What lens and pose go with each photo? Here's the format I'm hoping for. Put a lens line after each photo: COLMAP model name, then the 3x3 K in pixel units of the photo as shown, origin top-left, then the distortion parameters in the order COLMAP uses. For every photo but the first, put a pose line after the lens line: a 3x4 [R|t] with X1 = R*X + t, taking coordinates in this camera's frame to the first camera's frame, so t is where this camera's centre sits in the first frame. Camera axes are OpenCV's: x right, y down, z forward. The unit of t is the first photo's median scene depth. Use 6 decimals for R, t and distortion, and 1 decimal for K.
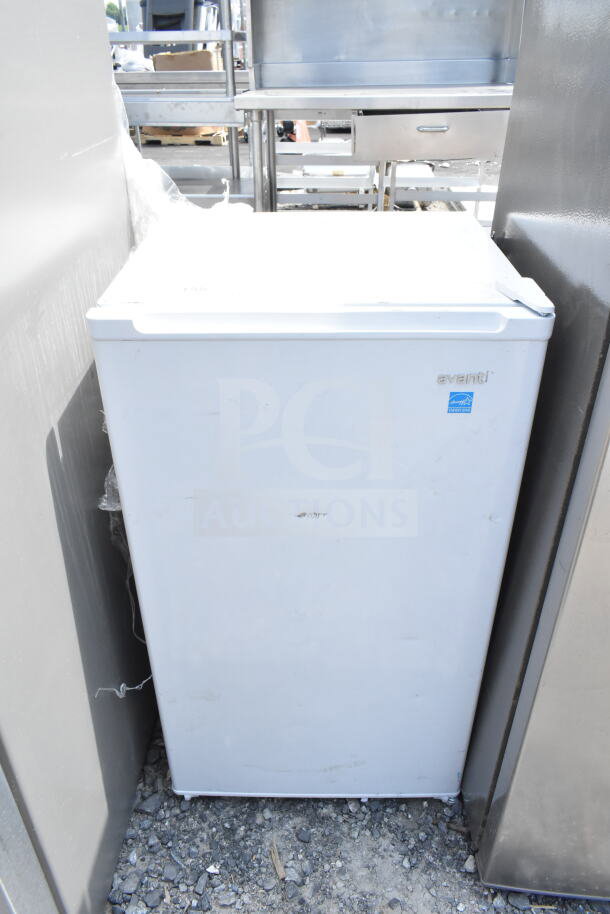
lens RADIAL K [[688.7, 0, 306.7], [0, 688.7, 457.7], [0, 0, 1]] dist [-0.016644, 0.003448]
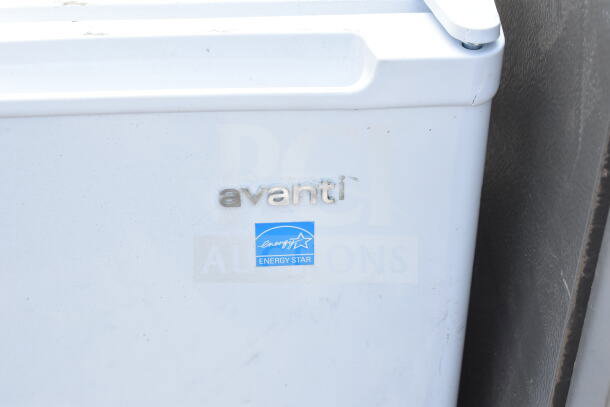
lens RADIAL K [[1014.5, 0, 304.4], [0, 1014.5, 202.2], [0, 0, 1]] dist [0.046206, 0.000000]
pose [[0.998317, -0.028439, 0.050547, 0.206070], [0.022097, 0.992301, 0.121866, -0.179189], [-0.053623, -0.120544, 0.991259, 0.404454]]
